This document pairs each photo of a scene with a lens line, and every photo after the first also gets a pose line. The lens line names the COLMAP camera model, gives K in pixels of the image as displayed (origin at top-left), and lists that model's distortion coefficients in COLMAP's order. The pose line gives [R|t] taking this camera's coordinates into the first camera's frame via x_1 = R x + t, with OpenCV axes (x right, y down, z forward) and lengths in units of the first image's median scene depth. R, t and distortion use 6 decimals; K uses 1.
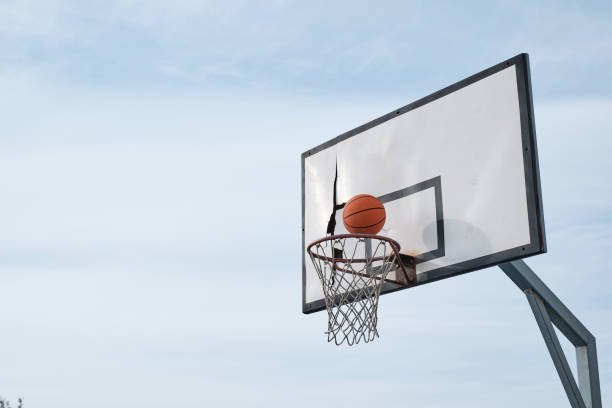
lens RADIAL K [[1000.1, 0, 306.0], [0, 1000.1, 204.0], [0, 0, 1]] dist [0.002324, -0.022674]
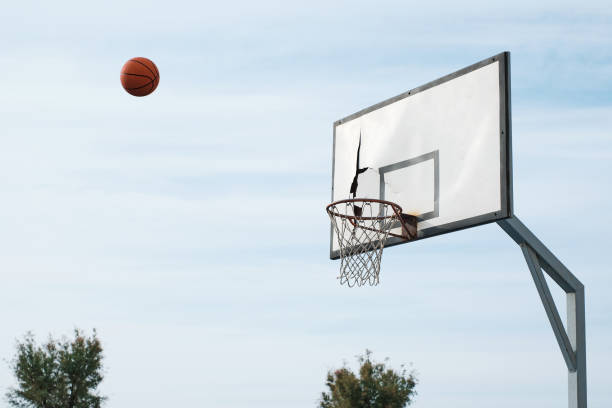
lens RADIAL K [[1000.1, 0, 306.0], [0, 1000.1, 204.0], [0, 0, 1]] dist [0.002324, -0.022674]
pose [[0.997455, 0.017495, -0.069117, 0.057041], [-0.013168, 0.997953, 0.062575, -0.035087], [0.070070, -0.061506, 0.995644, -0.207556]]
